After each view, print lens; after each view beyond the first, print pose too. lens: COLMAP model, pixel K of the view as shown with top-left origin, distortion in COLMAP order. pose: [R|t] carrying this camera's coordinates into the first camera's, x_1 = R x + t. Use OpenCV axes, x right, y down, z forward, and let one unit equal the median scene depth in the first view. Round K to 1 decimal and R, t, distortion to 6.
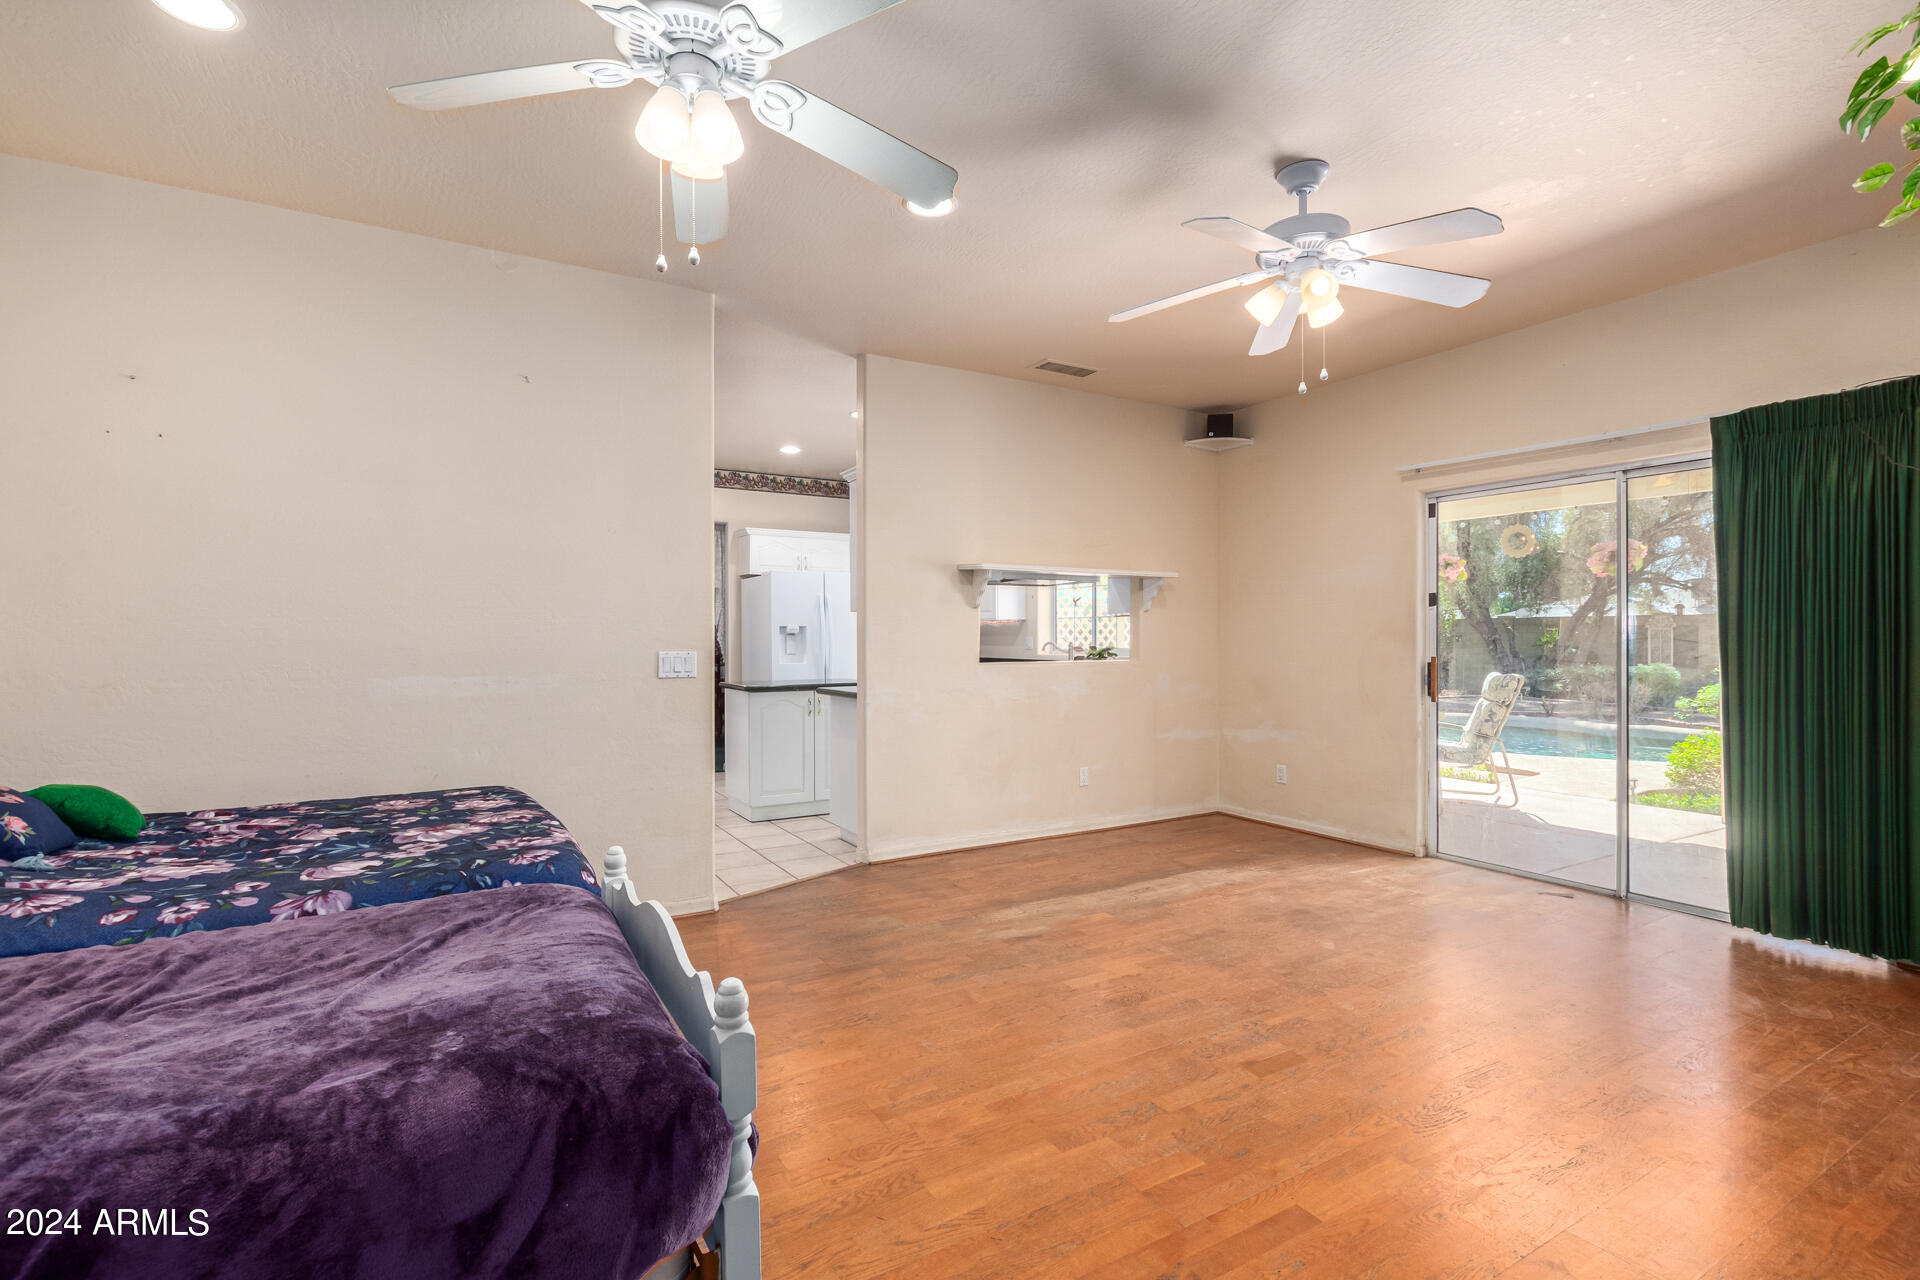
lens RADIAL K [[879.3, 0, 965.7], [0, 879.3, 636.4], [0, 0, 1]] dist [0.002928, -0.000949]
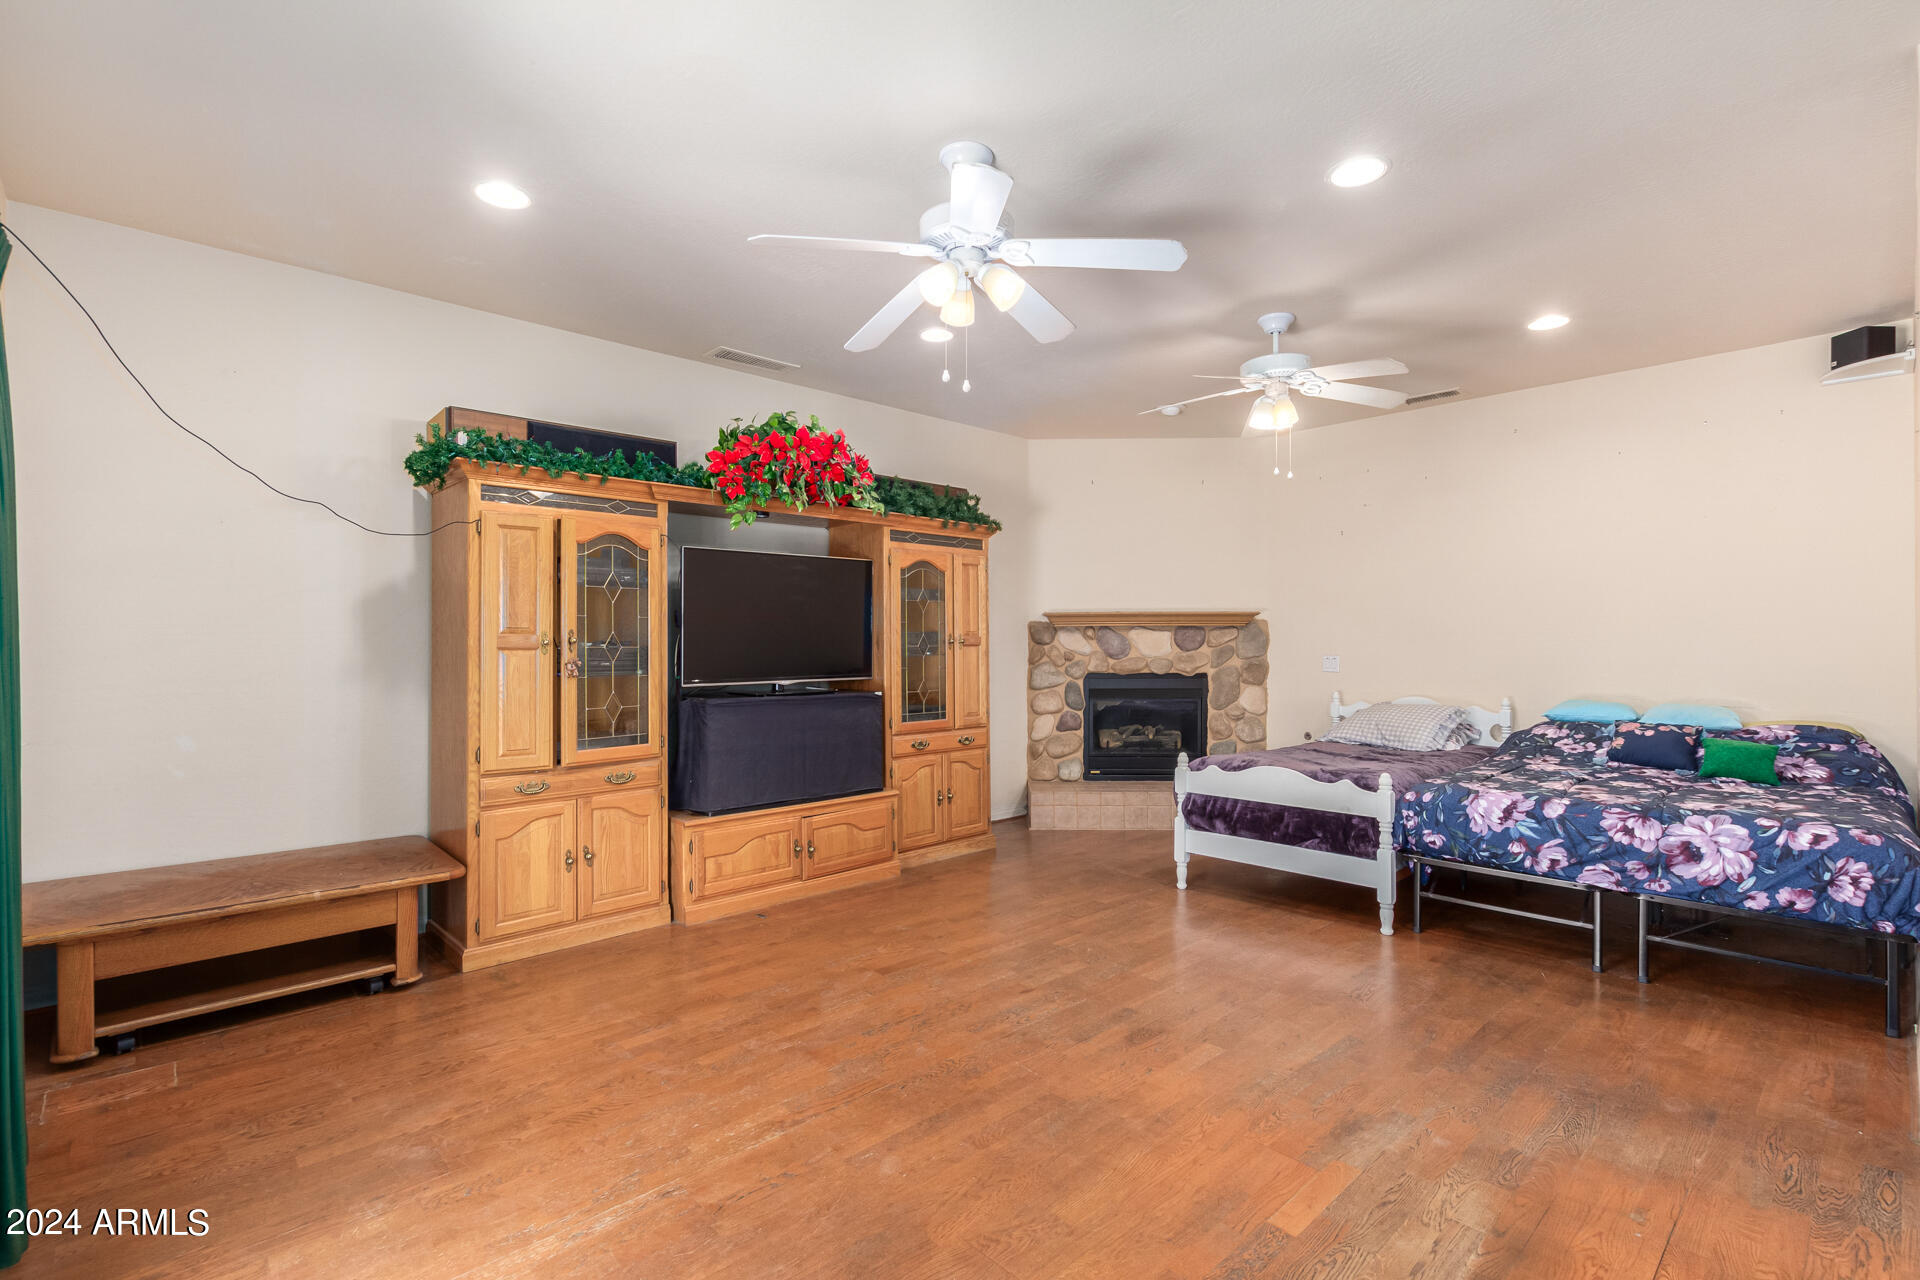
lens RADIAL K [[879.3, 0, 963.1], [0, 879.3, 638.8], [0, 0, 1]] dist [0.002928, -0.000949]
pose [[-0.978473, 0.001717, -0.206368, 0.406413], [0.003137, 0.999974, -0.006556, -0.009836], [0.206351, -0.007063, -0.978453, 1.344087]]
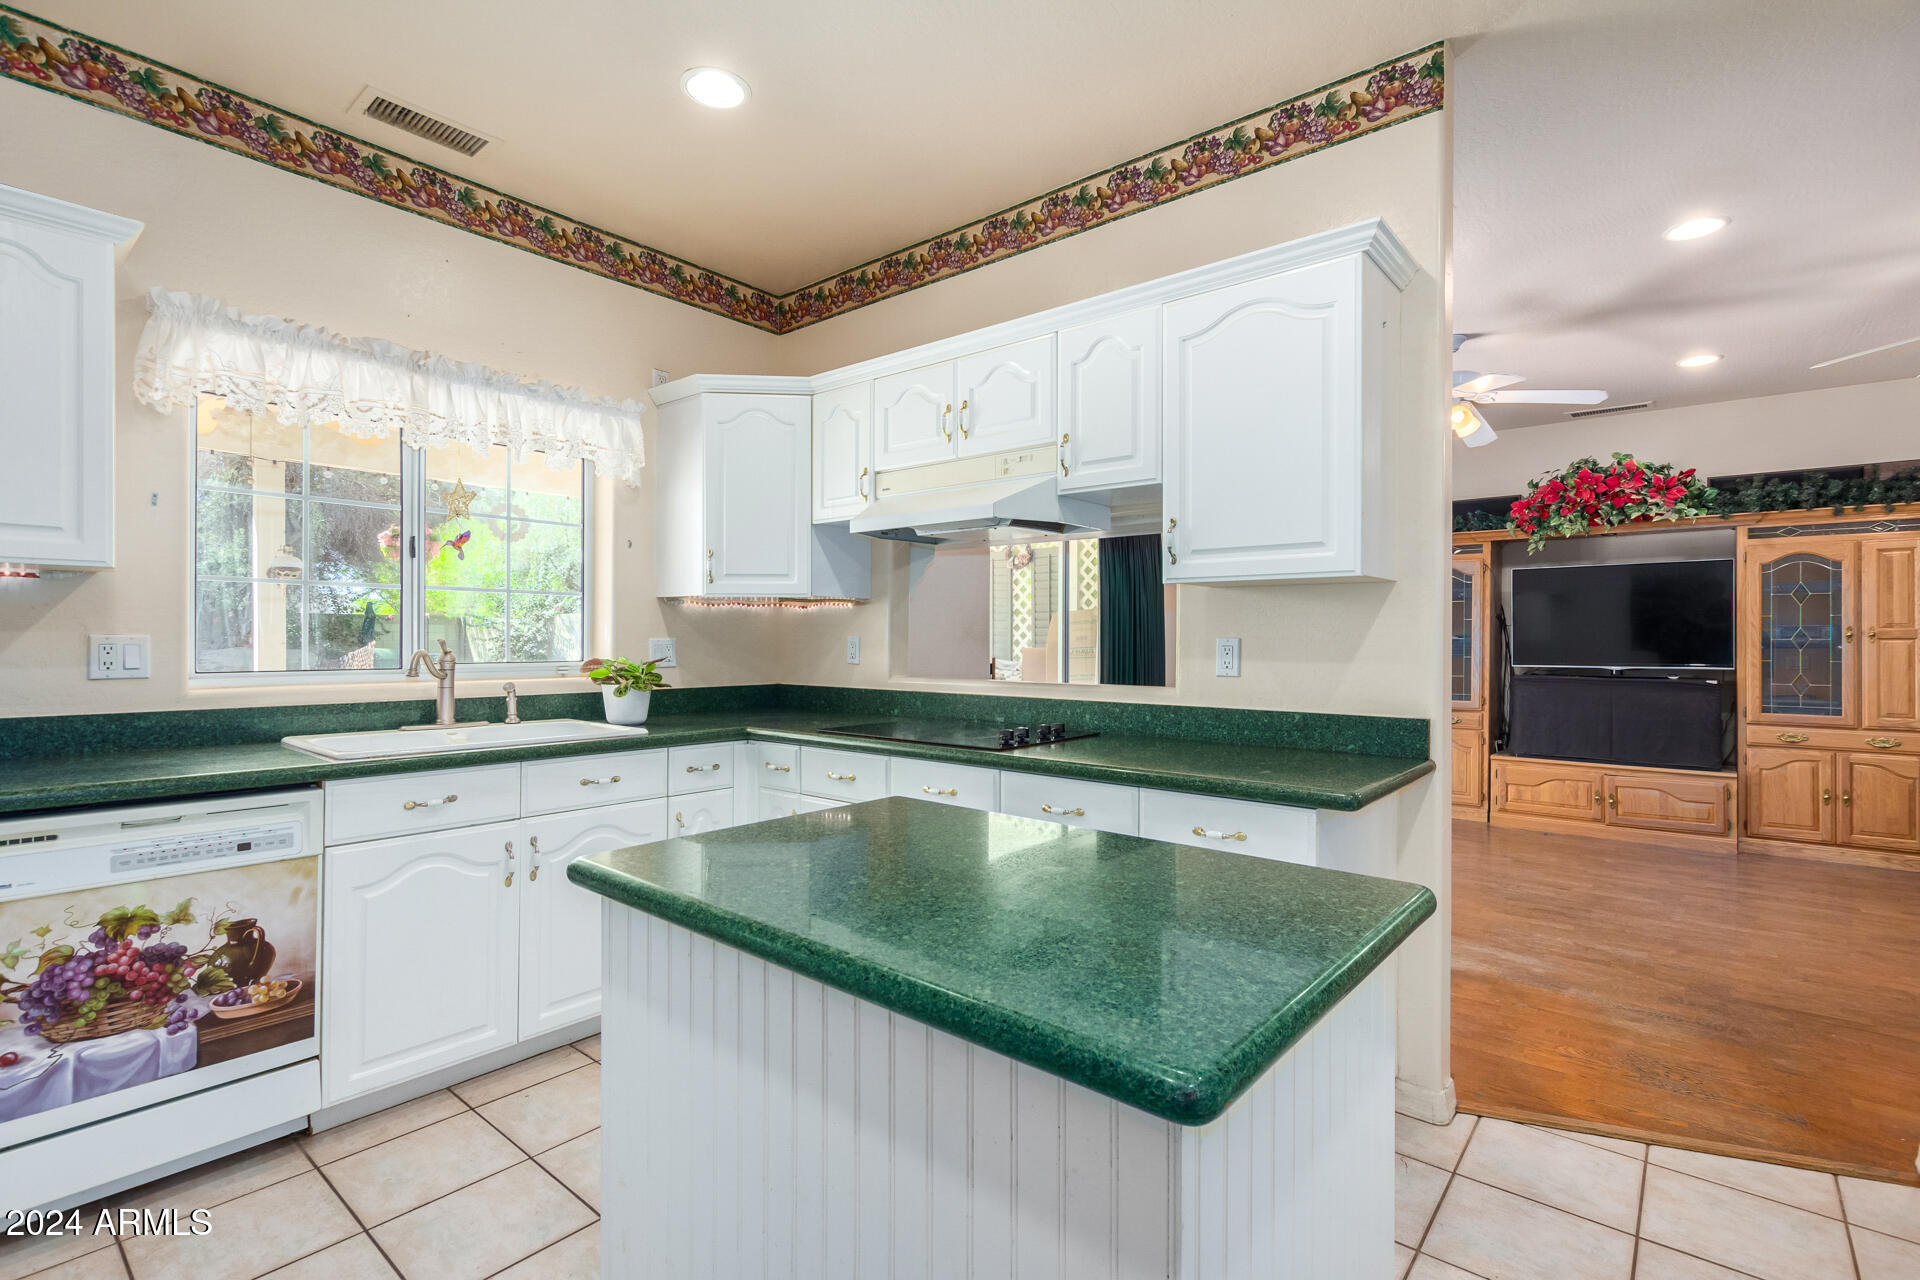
lens RADIAL K [[879.3, 0, 968.7], [0, 879.3, 640.9], [0, 0, 1]] dist [0.002928, -0.000949]
pose [[-0.331395, 0.000158, 0.943492, -0.560695], [-0.005437, 0.999983, -0.002077, 0.003112], [-0.943476, -0.005818, -0.331388, 1.621246]]
